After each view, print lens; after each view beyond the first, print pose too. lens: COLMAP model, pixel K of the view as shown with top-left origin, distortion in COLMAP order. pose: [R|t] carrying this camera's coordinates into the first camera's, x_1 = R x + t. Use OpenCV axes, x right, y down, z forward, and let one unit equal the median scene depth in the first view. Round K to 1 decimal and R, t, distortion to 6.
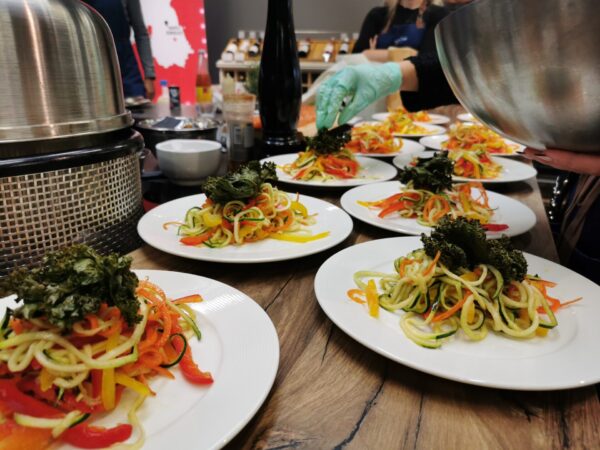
lens RADIAL K [[468.5, 0, 291.8], [0, 468.5, 225.7], [0, 0, 1]] dist [-0.000143, -0.010426]
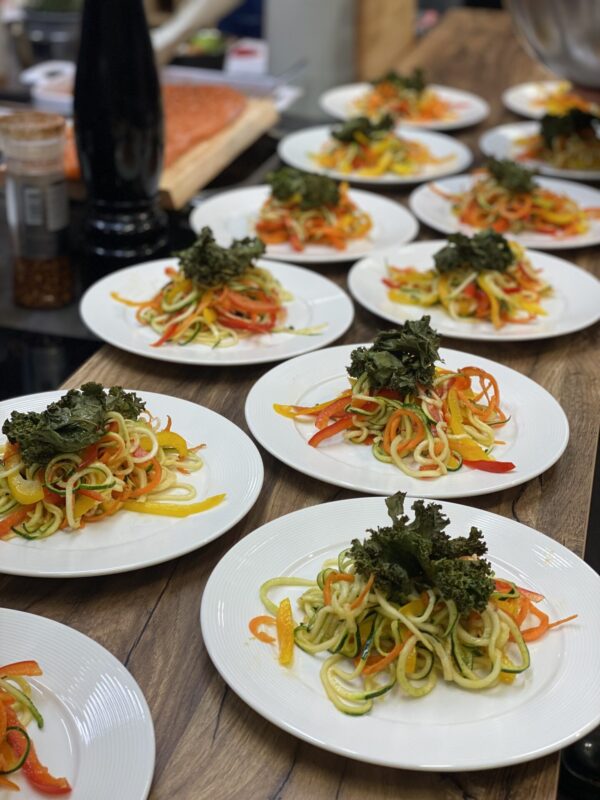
lens RADIAL K [[1147.2, 0, 300.0], [0, 1147.2, 400.0], [0, 0, 1]] dist [0.046798, -0.035044]
pose [[0.991385, -0.040006, 0.124722, -0.003433], [0.025222, 0.992701, 0.117931, -0.386339], [-0.128530, -0.113769, 0.985158, -0.632361]]
